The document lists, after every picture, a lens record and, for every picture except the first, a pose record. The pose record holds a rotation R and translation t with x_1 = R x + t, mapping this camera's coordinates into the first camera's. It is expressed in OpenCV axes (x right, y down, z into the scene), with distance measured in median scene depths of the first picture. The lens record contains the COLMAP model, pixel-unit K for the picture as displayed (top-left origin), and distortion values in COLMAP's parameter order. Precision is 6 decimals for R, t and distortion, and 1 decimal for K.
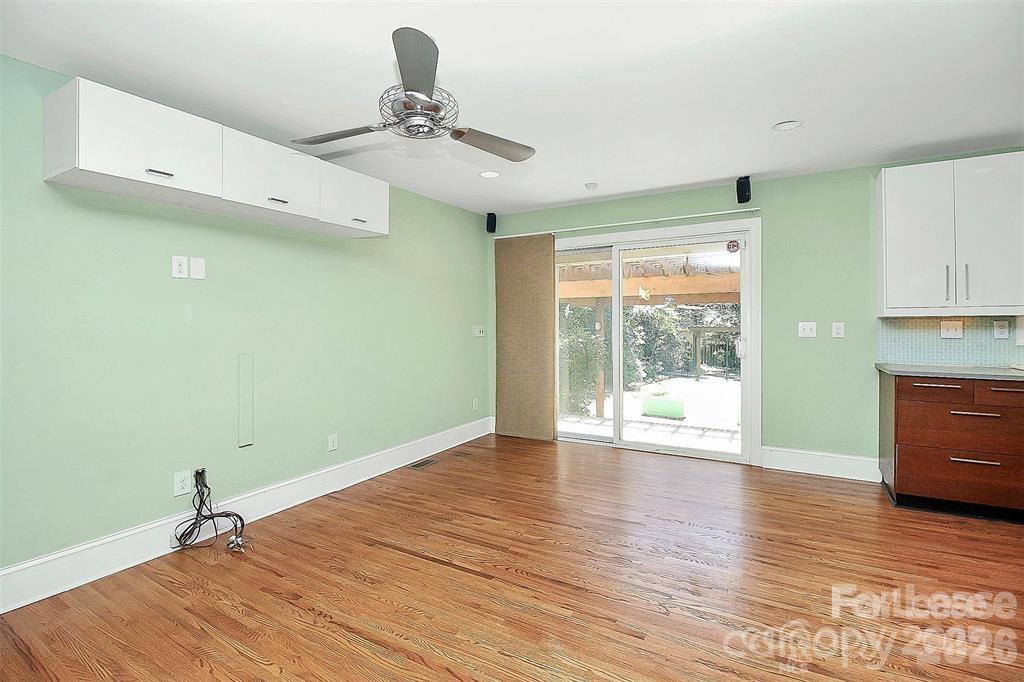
lens RADIAL K [[480.2, 0, 509.5], [0, 480.2, 323.8], [0, 0, 1]] dist [-0.000986, -0.001053]
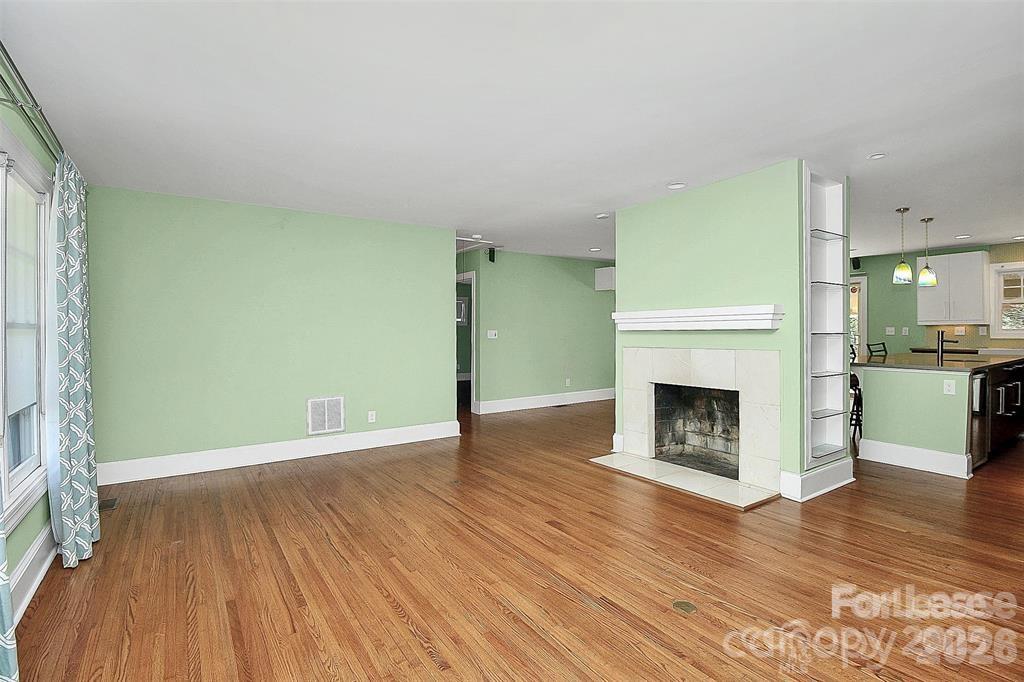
lens RADIAL K [[480.2, 0, 507.5], [0, 480.2, 338.9], [0, 0, 1]] dist [-0.000986, -0.001053]
pose [[0.899867, 0.006448, -0.436118, 0.040321], [0.000472, 0.999876, 0.015757, 0.010756], [0.436165, -0.014385, 0.899752, -1.439770]]
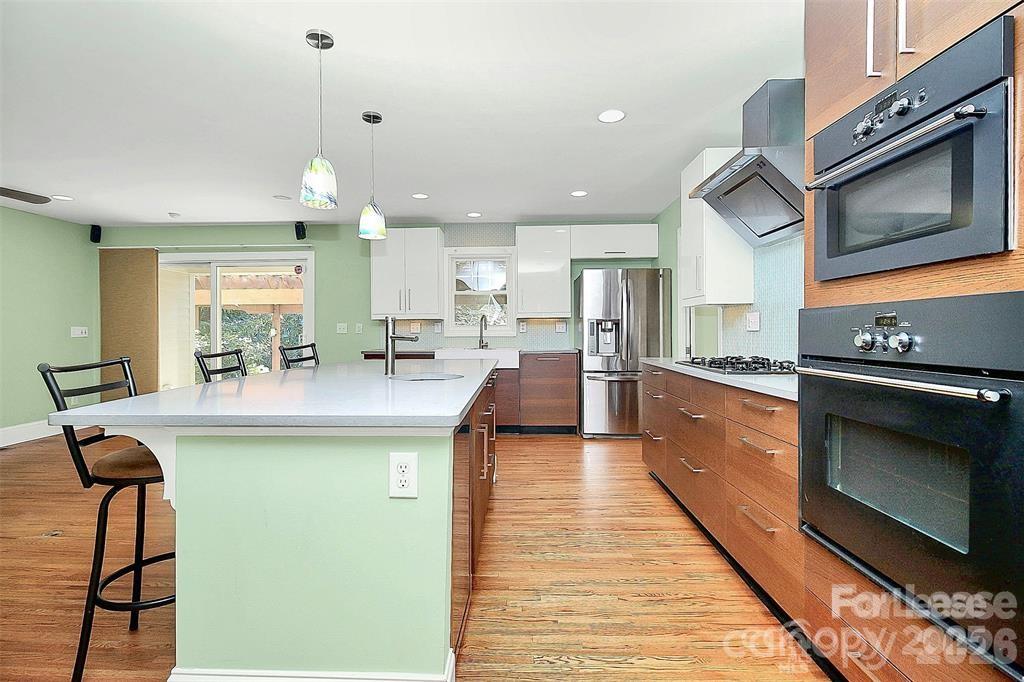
lens RADIAL K [[480.2, 0, 506.4], [0, 480.2, 327.7], [0, 0, 1]] dist [-0.000986, -0.001053]
pose [[0.875361, 0.003593, 0.483457, 0.319606], [0.003404, 0.999902, -0.013595, 0.029728], [-0.483458, 0.013546, 0.875263, -0.520123]]
